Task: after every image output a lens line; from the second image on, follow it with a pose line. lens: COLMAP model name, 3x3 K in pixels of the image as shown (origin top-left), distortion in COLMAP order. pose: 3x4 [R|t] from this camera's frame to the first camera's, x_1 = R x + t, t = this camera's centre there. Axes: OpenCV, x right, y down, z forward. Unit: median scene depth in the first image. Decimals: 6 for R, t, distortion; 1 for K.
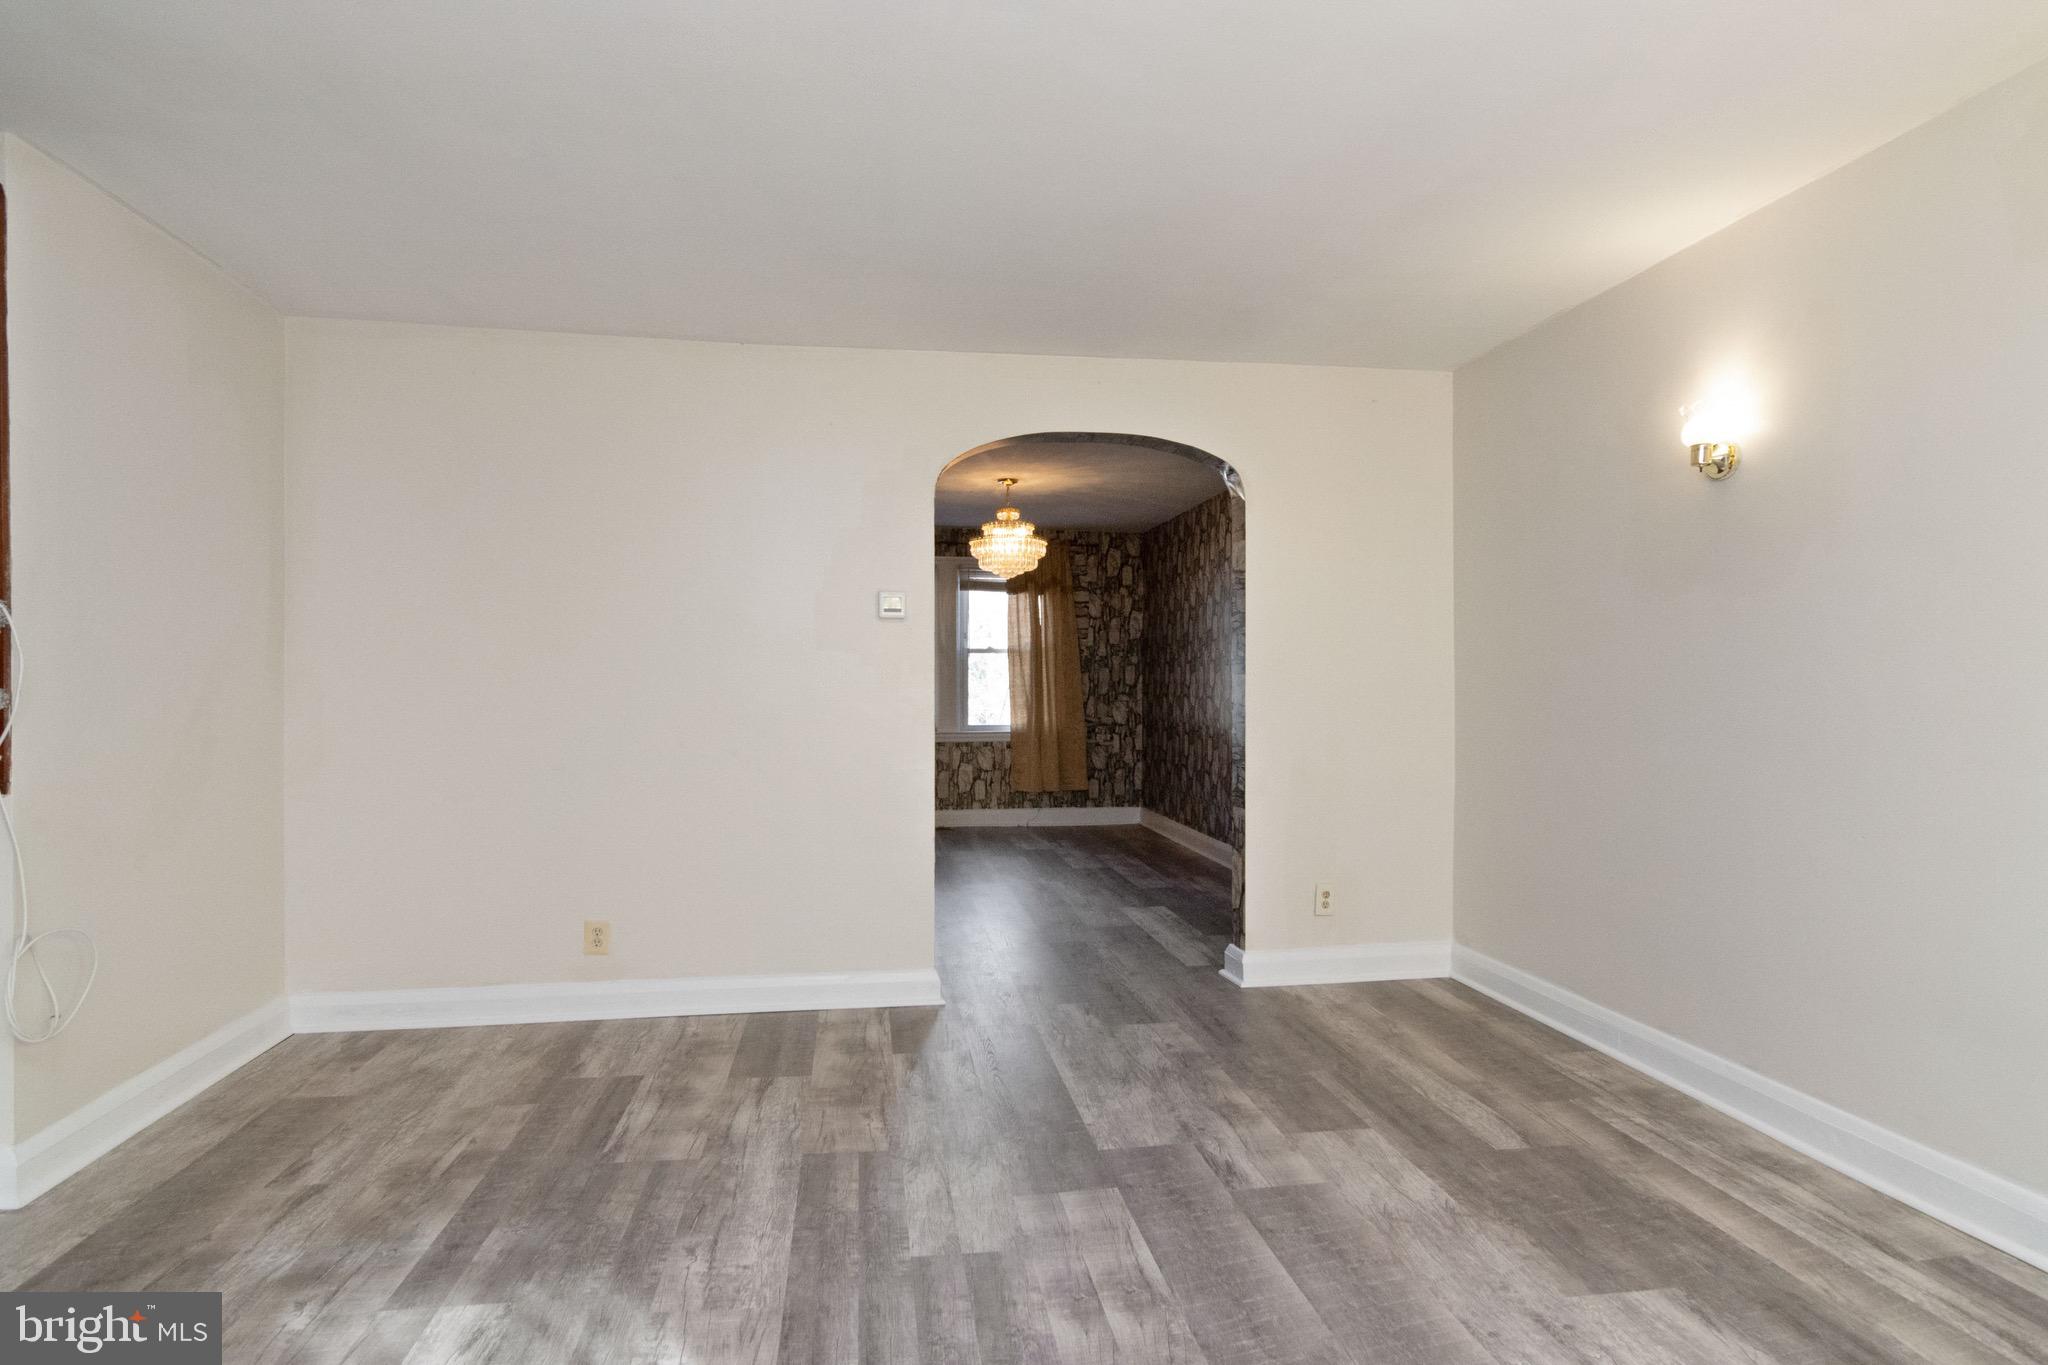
lens RADIAL K [[1058.6, 0, 987.8], [0, 1058.6, 675.4], [0, 0, 1]] dist [-0.002129, -0.003261]
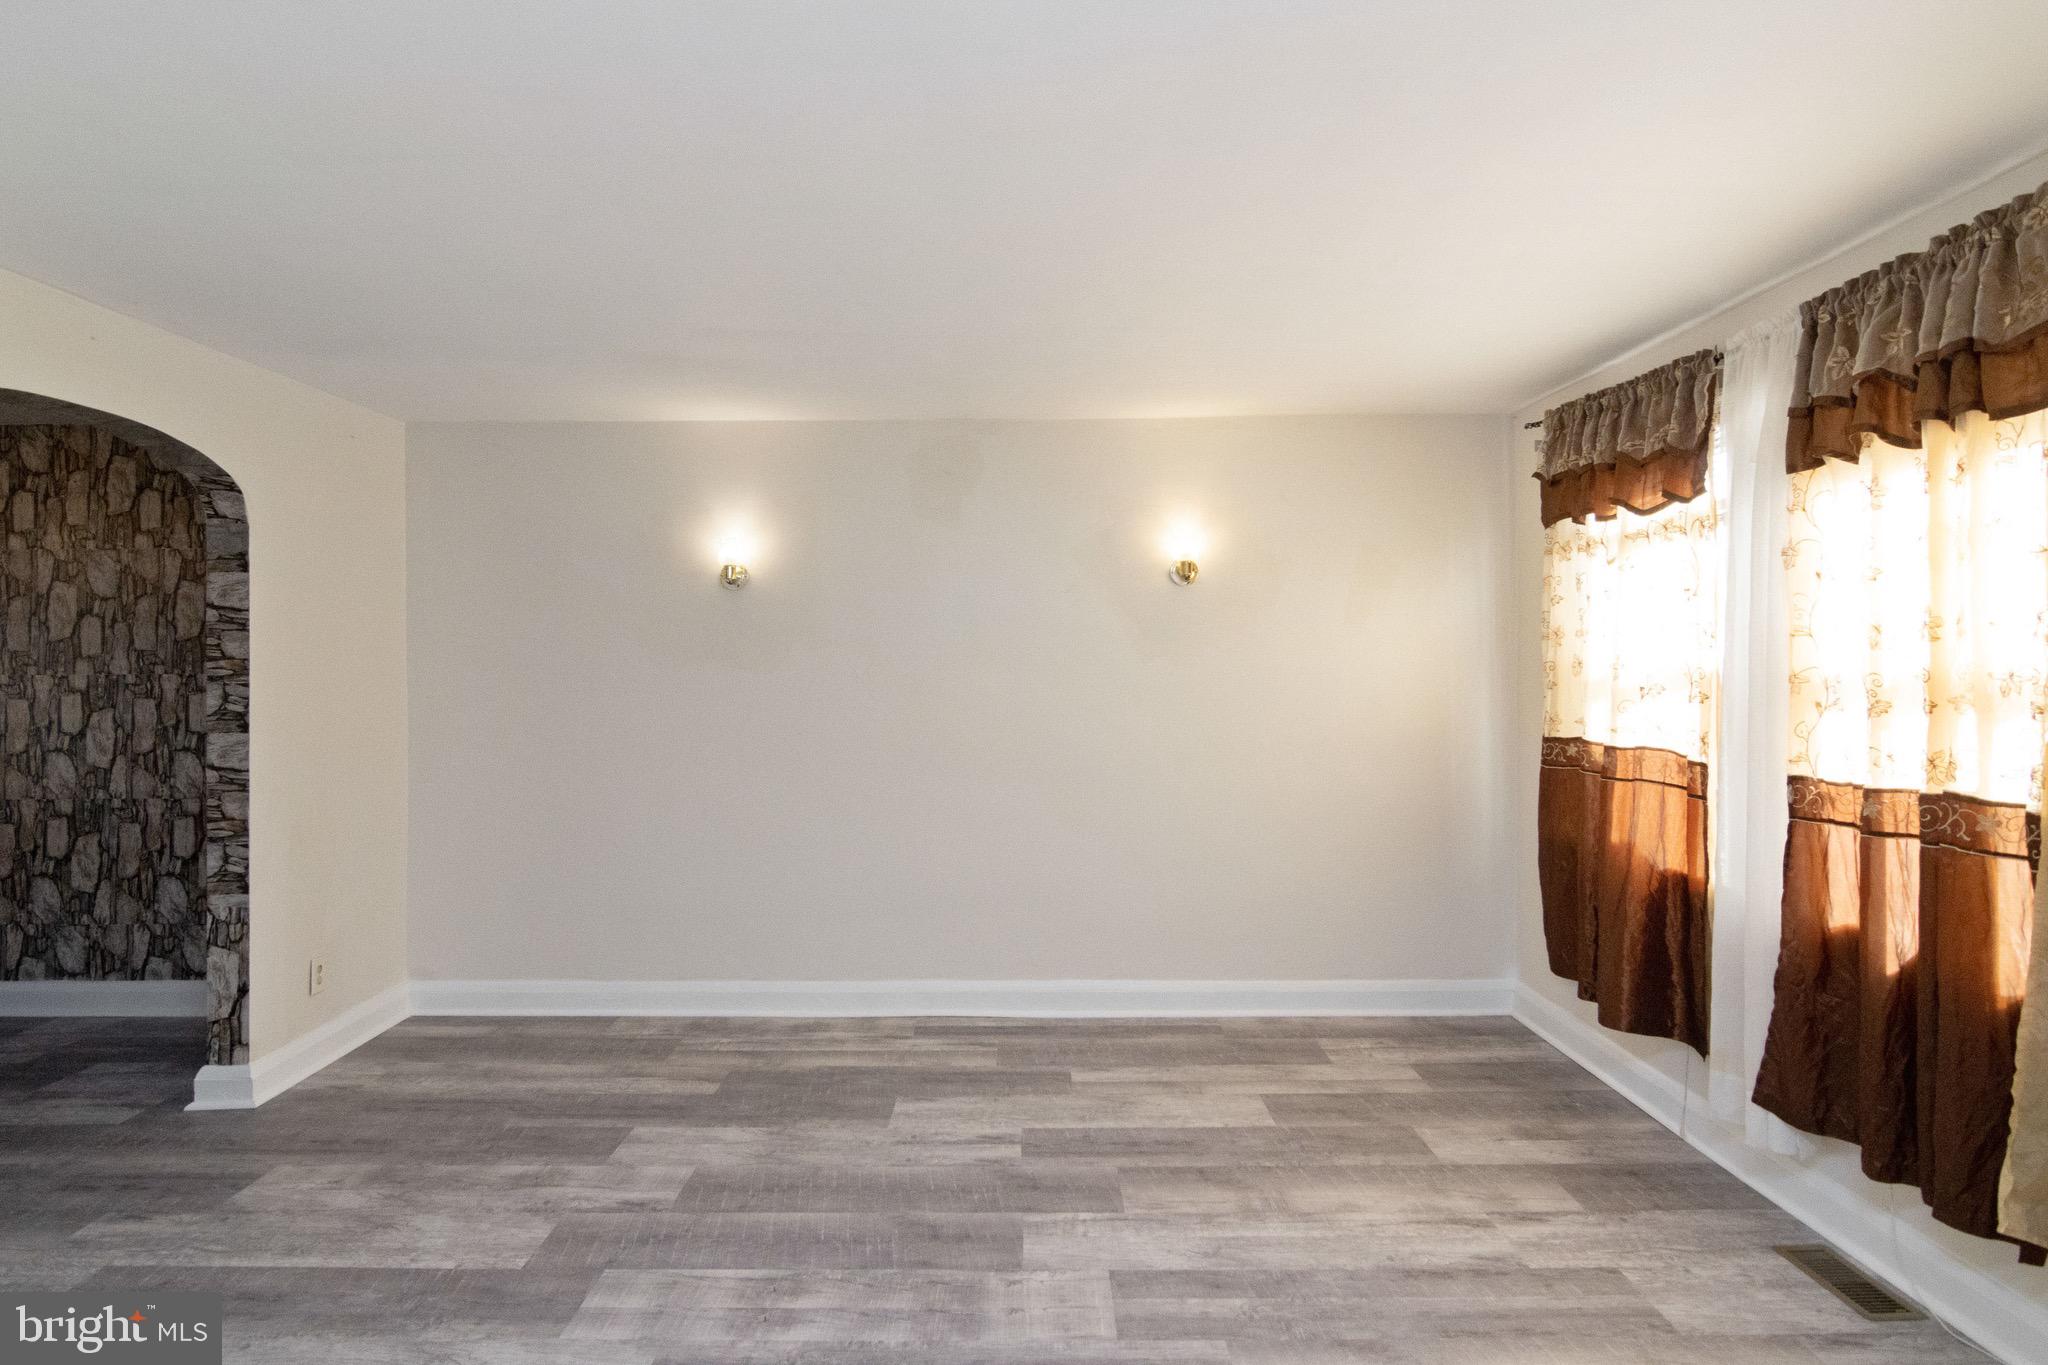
lens RADIAL K [[1058.6, 0, 1009.4], [0, 1058.6, 643.0], [0, 0, 1]] dist [-0.002129, -0.003261]
pose [[0.142046, 0.016688, 0.989719, -0.763579], [-0.002629, 0.999861, -0.016482, -0.092173], [-0.989857, -0.000261, 0.142070, 0.431819]]
